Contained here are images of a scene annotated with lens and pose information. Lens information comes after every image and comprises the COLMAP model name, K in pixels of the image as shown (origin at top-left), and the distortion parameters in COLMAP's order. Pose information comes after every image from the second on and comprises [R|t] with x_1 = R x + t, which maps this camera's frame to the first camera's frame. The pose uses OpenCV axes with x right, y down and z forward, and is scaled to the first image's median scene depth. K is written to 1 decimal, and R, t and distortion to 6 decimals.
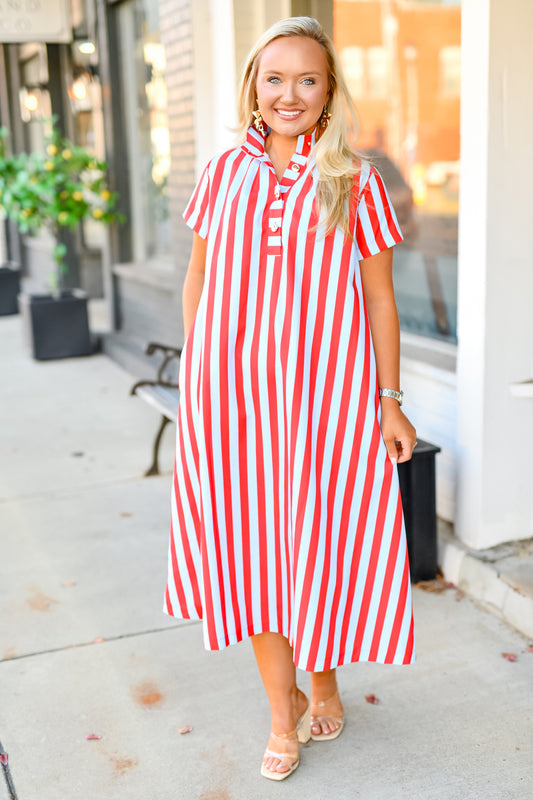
lens RADIAL K [[1088.1, 0, 266.5], [0, 1088.1, 400.0], [0, 0, 1]] dist [-0.000380, -0.005663]
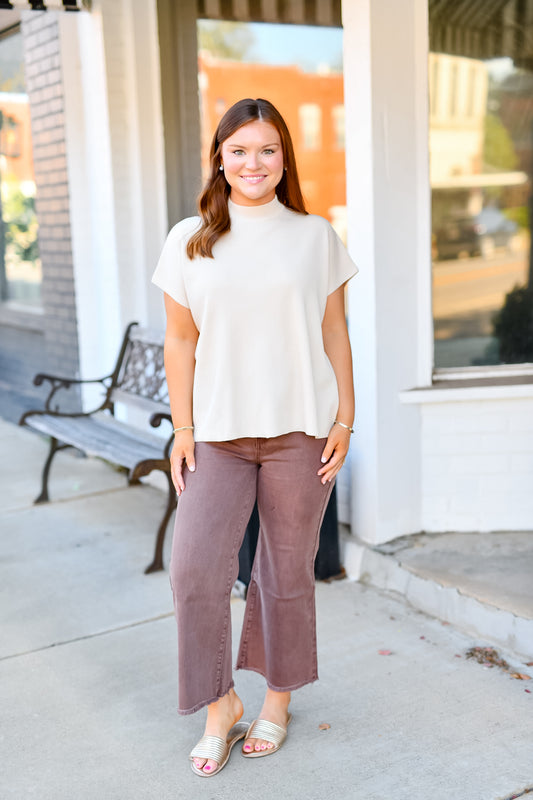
lens RADIAL K [[1088.1, 0, 266.5], [0, 1088.1, 400.0], [0, 0, 1]] dist [-0.000380, -0.005663]
pose [[0.984362, -0.033677, 0.172906, -0.097848], [0.042033, 0.998107, -0.044896, 0.036639], [-0.171067, 0.051462, 0.983915, -0.064849]]
